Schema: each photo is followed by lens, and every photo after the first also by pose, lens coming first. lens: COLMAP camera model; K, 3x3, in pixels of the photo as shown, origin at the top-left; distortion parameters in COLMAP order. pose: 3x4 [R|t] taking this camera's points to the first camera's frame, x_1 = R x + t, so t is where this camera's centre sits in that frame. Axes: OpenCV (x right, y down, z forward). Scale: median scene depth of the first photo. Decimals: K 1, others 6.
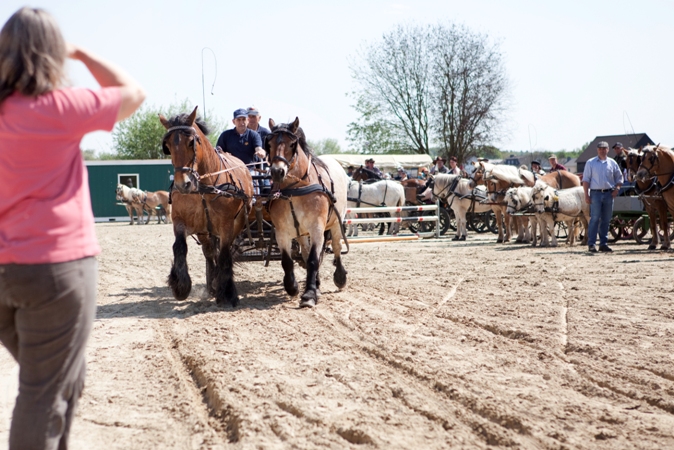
lens RADIAL K [[1534.1, 0, 338.6], [0, 1534.1, 222.4], [0, 0, 1]] dist [0.120651, 0.000000]
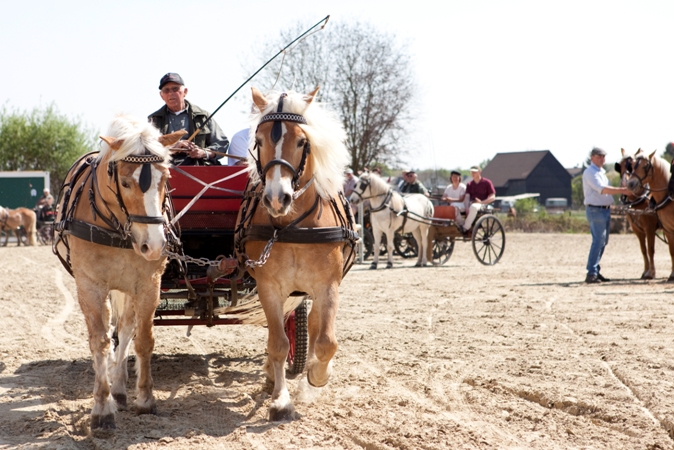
lens RADIAL K [[1501.1, 0, 336.2], [0, 1501.1, 224.3], [0, 0, 1]] dist [-0.060839, 0.000000]
pose [[0.994533, 0.004217, 0.104335, -0.027055], [-0.002792, 0.999901, -0.013797, -0.000217], [-0.104383, 0.013430, 0.994446, 0.142102]]
